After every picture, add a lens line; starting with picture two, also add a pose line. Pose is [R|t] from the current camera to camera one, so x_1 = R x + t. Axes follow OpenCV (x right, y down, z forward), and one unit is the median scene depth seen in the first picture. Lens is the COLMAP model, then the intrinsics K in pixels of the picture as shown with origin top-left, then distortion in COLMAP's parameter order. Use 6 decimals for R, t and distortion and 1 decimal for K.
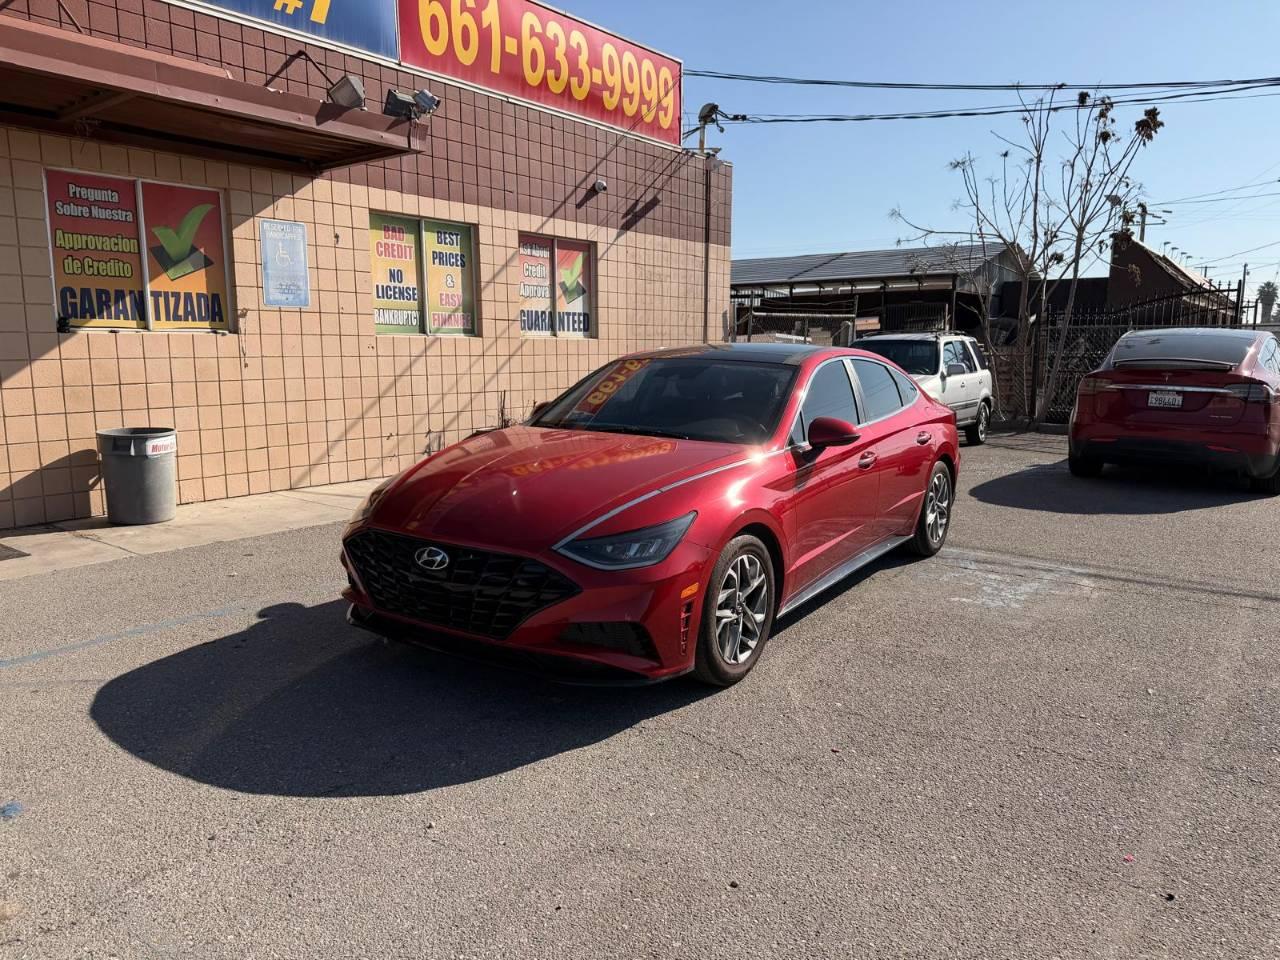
lens RADIAL K [[918.1, 0, 640.0], [0, 918.1, 480.0], [0, 0, 1]] dist [0.090849, -0.171560]
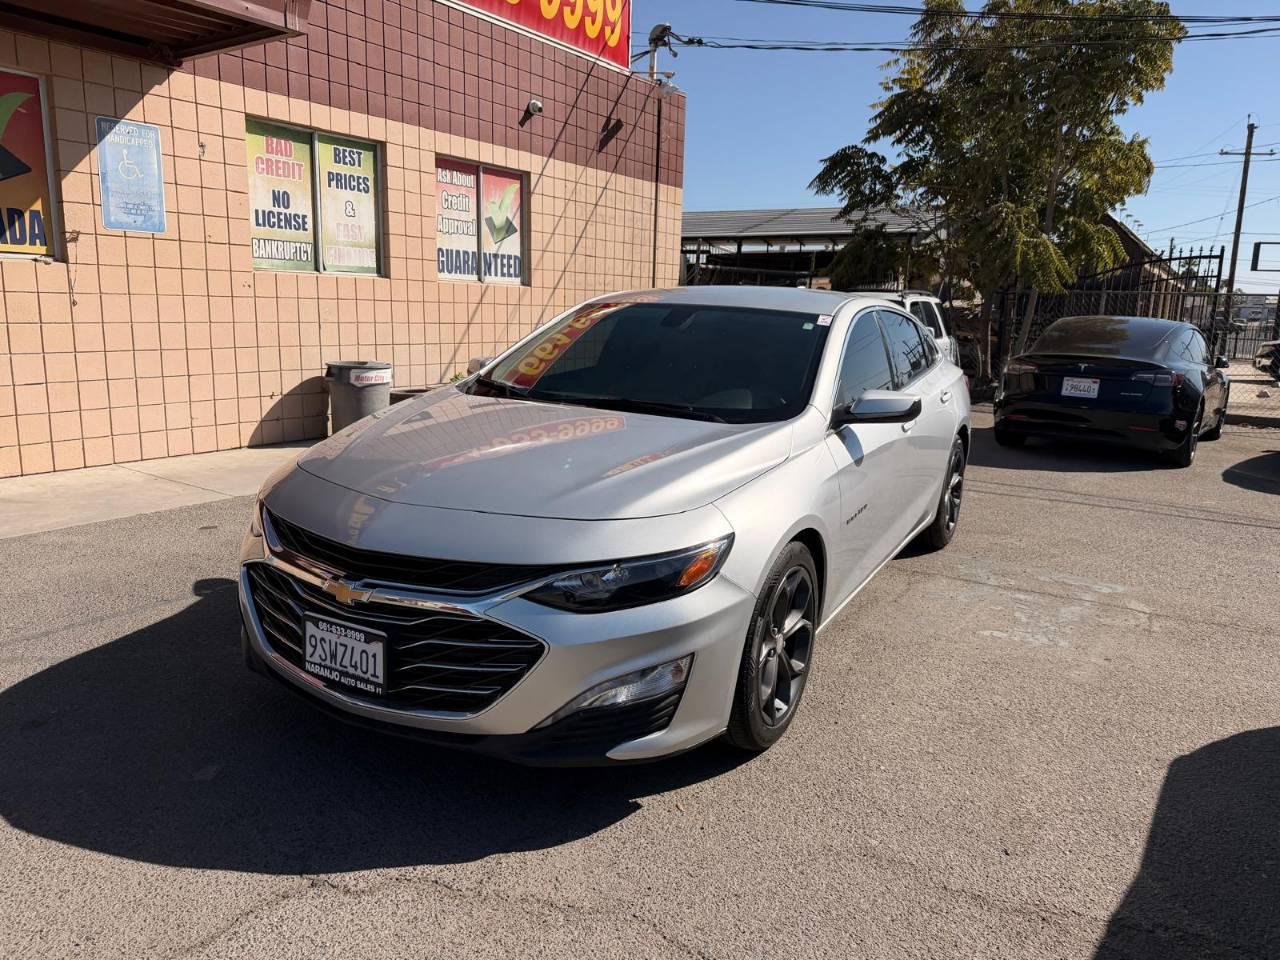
lens RADIAL K [[916.8, 0, 640.0], [0, 916.8, 480.0], [0, 0, 1]] dist [0.038611, -0.065623]
pose [[0.997549, 0.015266, 0.068279, 0.001331], [-0.018342, 0.998834, 0.044646, -0.013827], [-0.067518, -0.045789, 0.996667, 0.143773]]
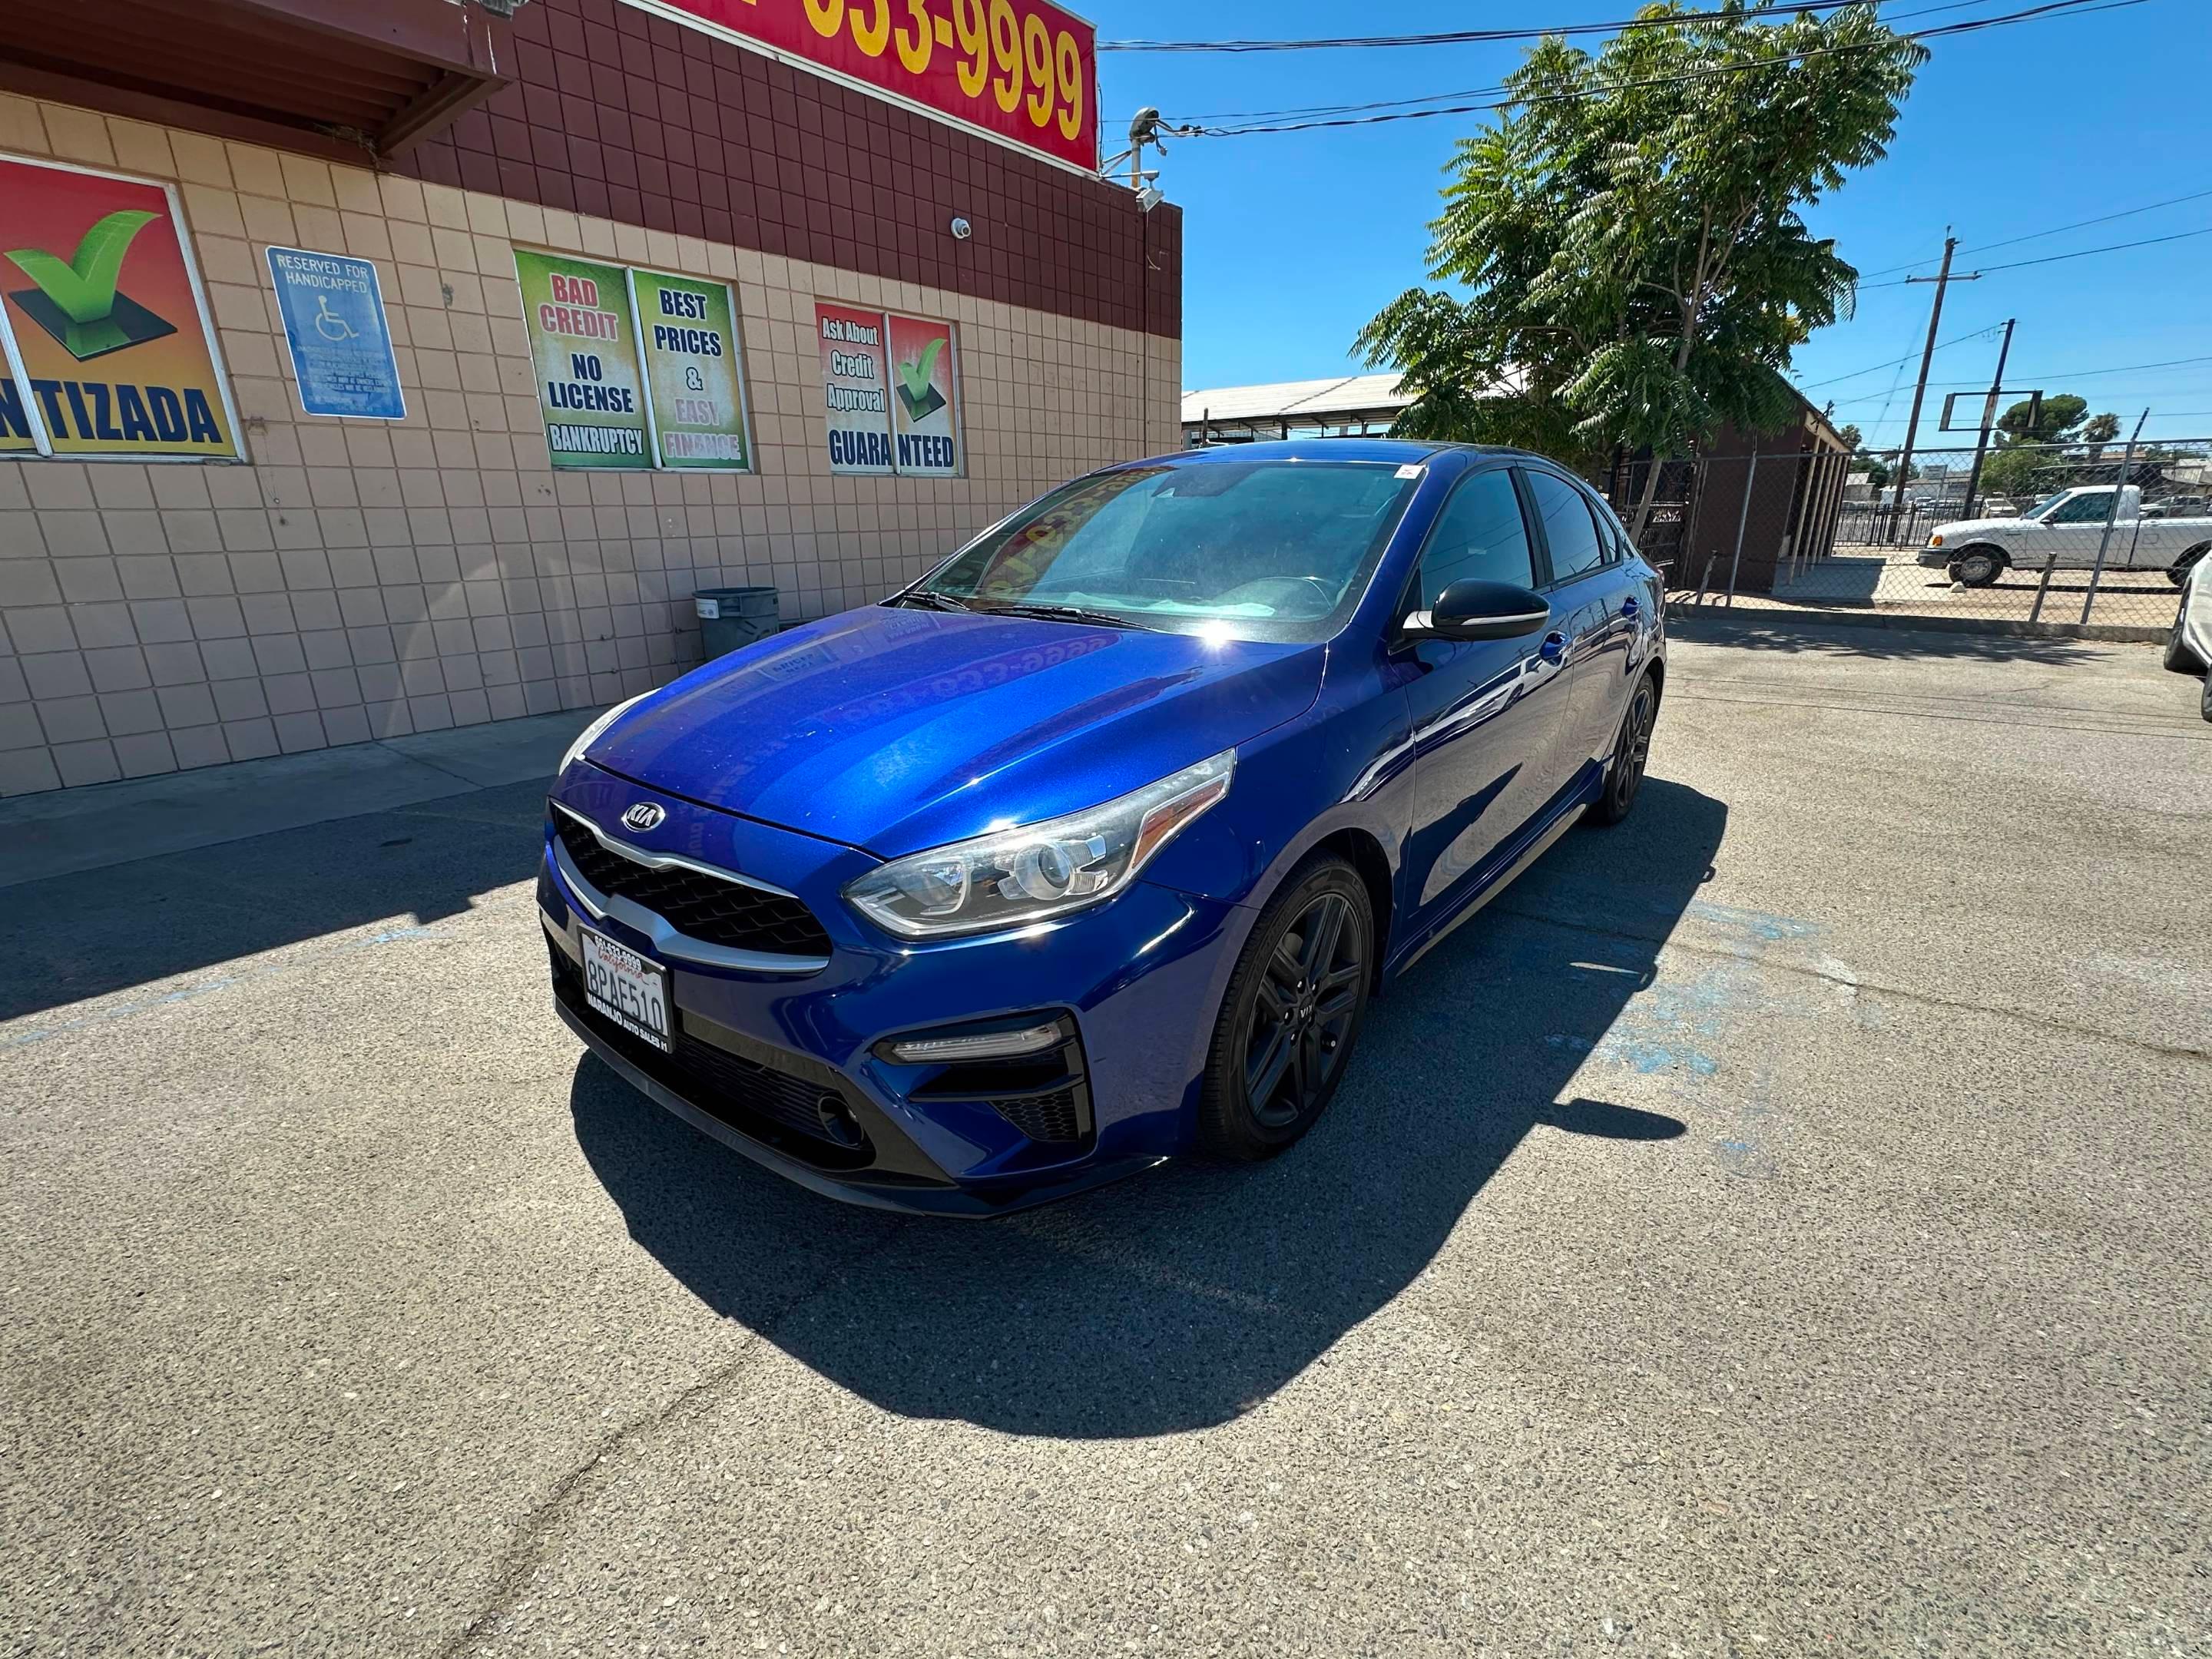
lens RADIAL K [[979.6, 0, 1100.1], [0, 979.6, 828.1], [0, 0, 1]] dist [-0.001059, 0.000813]
pose [[0.999483, -0.009721, -0.030657, 0.080629], [0.014705, 0.985883, 0.166791, -0.024729], [0.028603, -0.167155, 0.985516, 0.309574]]
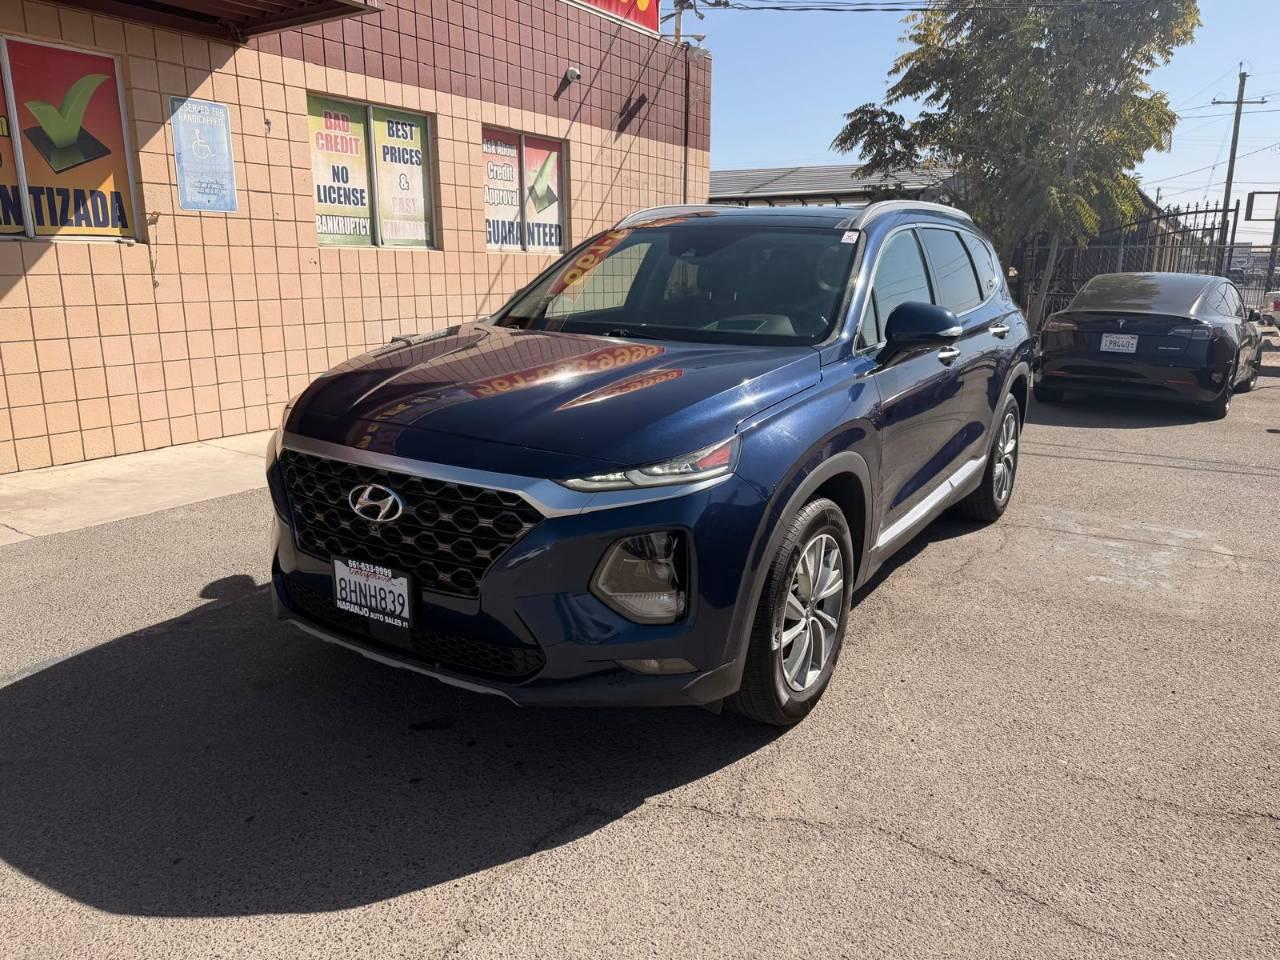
lens RADIAL K [[926.6, 0, 650.9], [0, 926.6, 483.5], [0, 0, 1]] dist [-0.009479, 0.003333]
pose [[0.995658, -0.015206, 0.091841, -0.063656], [0.007291, 0.996277, 0.085902, -0.014505], [-0.092805, -0.084859, 0.992062, 0.126043]]
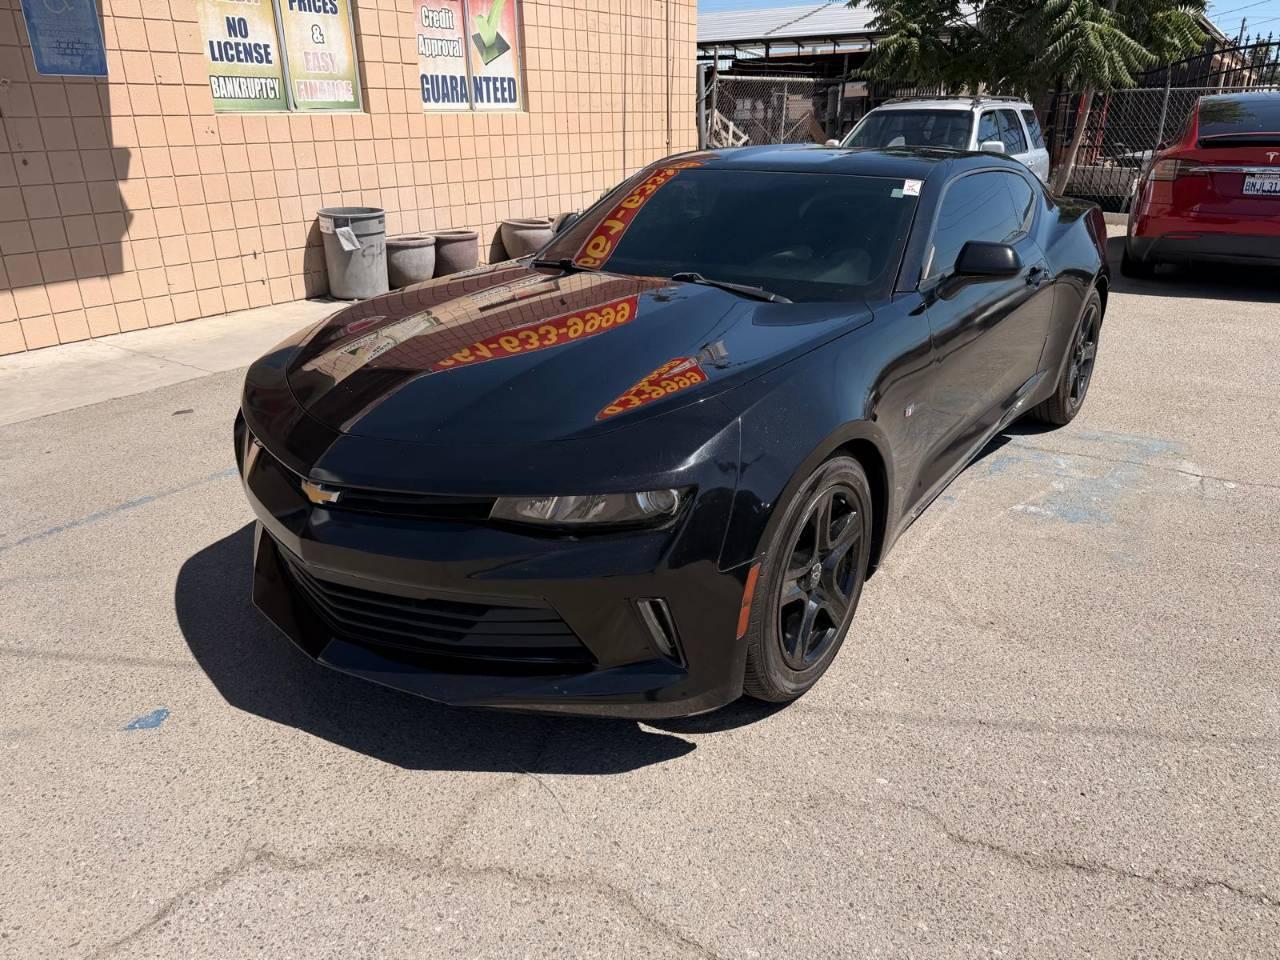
lens RADIAL K [[926.6, 0, 650.9], [0, 926.6, 483.5], [0, 0, 1]] dist [-0.009479, 0.003333]
pose [[0.998687, -0.032367, 0.039703, 0.019645], [0.022402, 0.972999, 0.229718, -0.028840], [-0.046067, -0.228527, 0.972447, 0.183153]]
